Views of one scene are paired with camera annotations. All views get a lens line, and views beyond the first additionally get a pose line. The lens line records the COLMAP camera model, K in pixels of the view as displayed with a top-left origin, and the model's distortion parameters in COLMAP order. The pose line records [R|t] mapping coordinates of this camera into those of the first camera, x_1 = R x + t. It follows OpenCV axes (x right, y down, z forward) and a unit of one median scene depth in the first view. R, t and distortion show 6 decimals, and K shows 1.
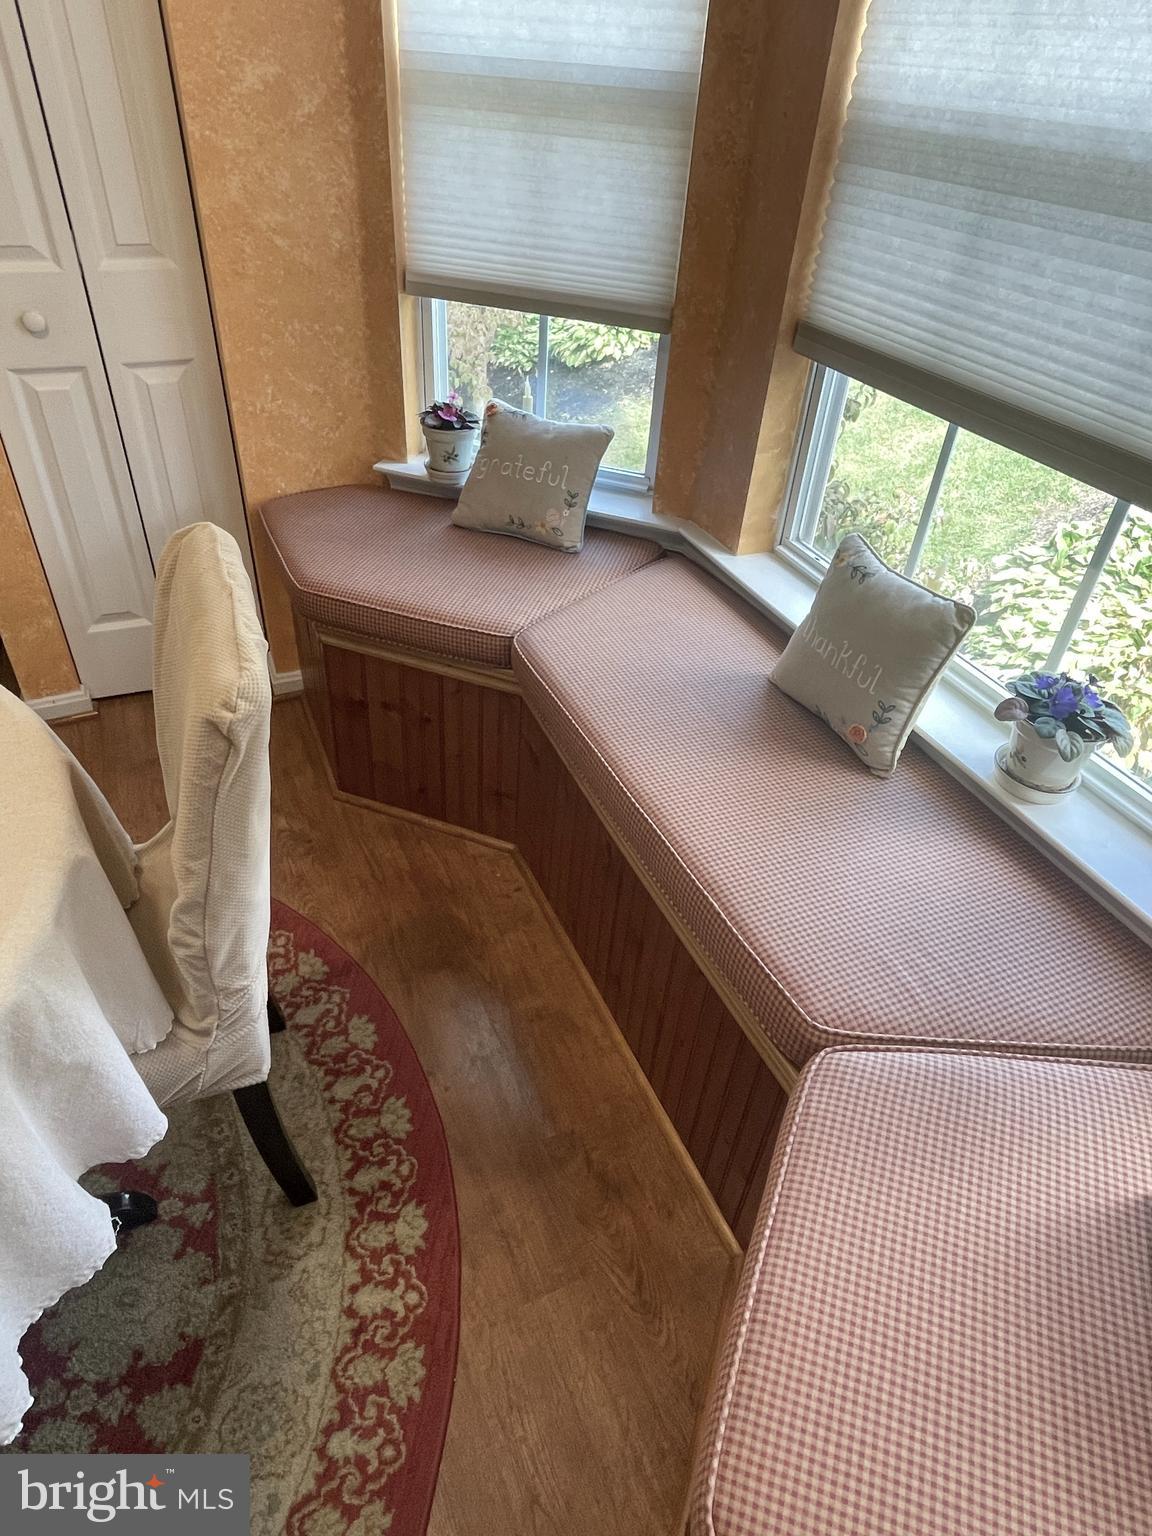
lens RADIAL K [[909.6, 0, 579.0], [0, 909.6, 756.2], [0, 0, 1]] dist [-0.004493, -0.002449]
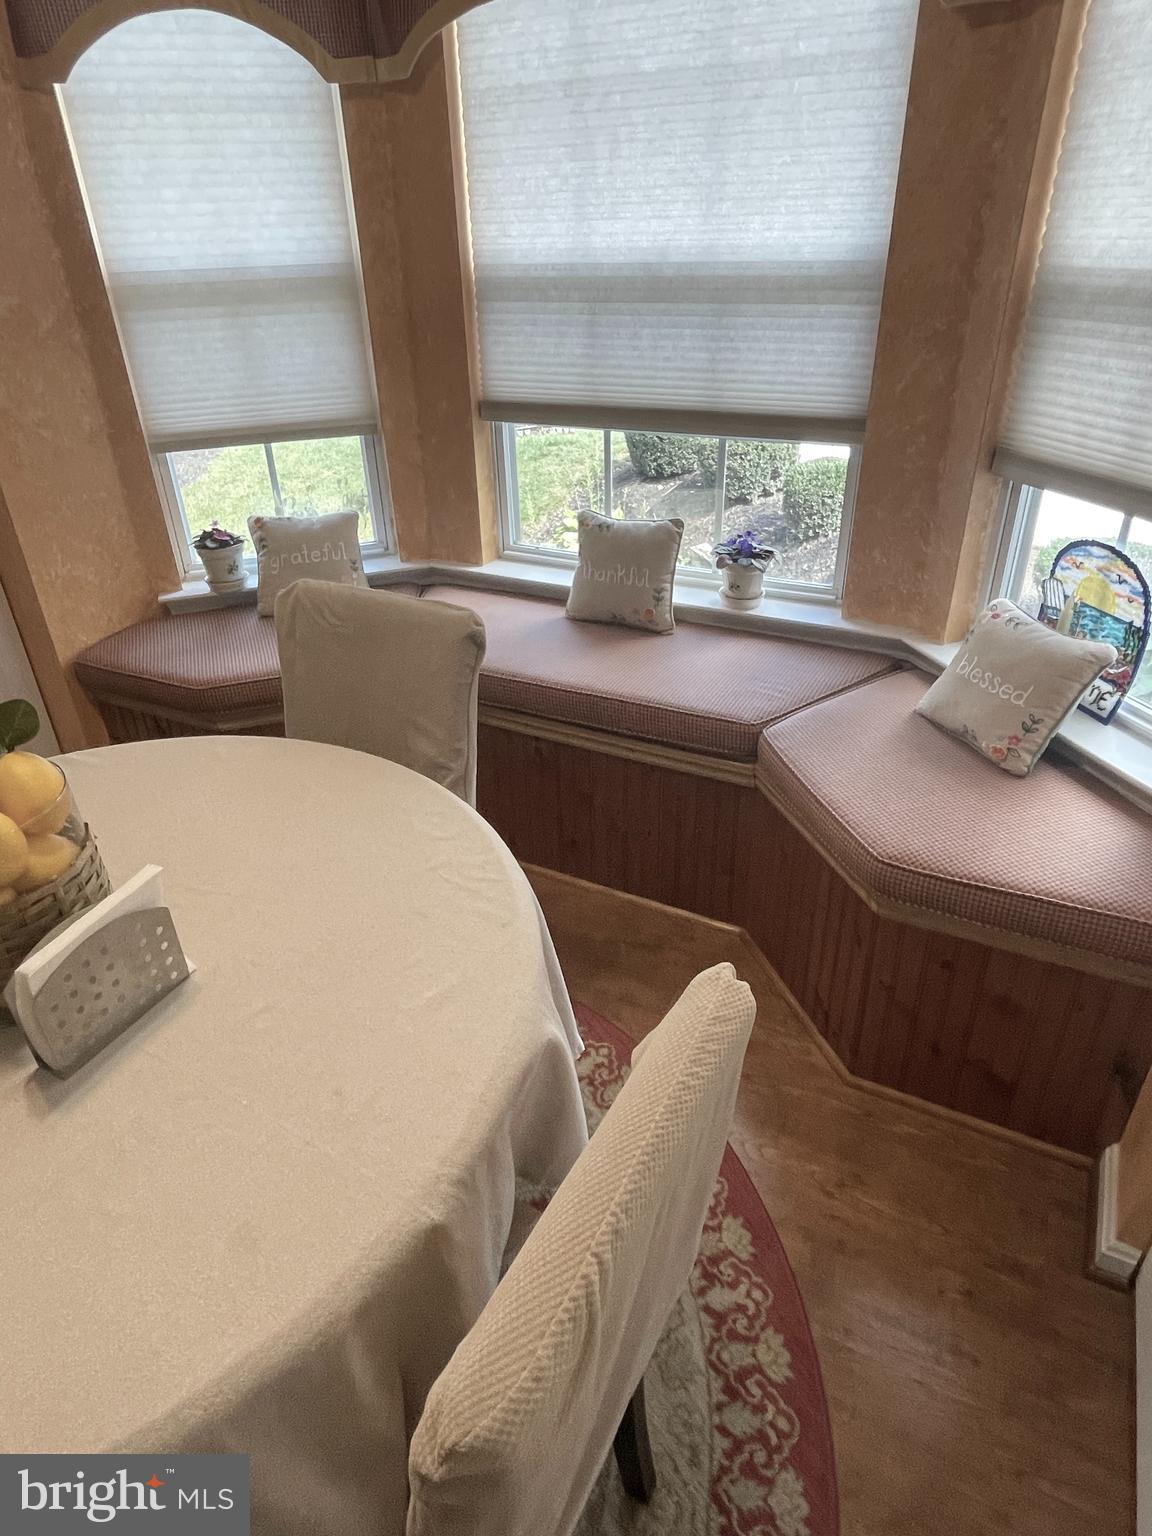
lens RADIAL K [[909.6, 0, 579.0], [0, 909.6, 756.2], [0, 0, 1]] dist [-0.004493, -0.002449]
pose [[0.781061, -0.383200, 0.493053, -0.603886], [0.440726, 0.897642, -0.000522, 0.130882], [-0.442385, 0.217709, 0.869999, -0.271275]]
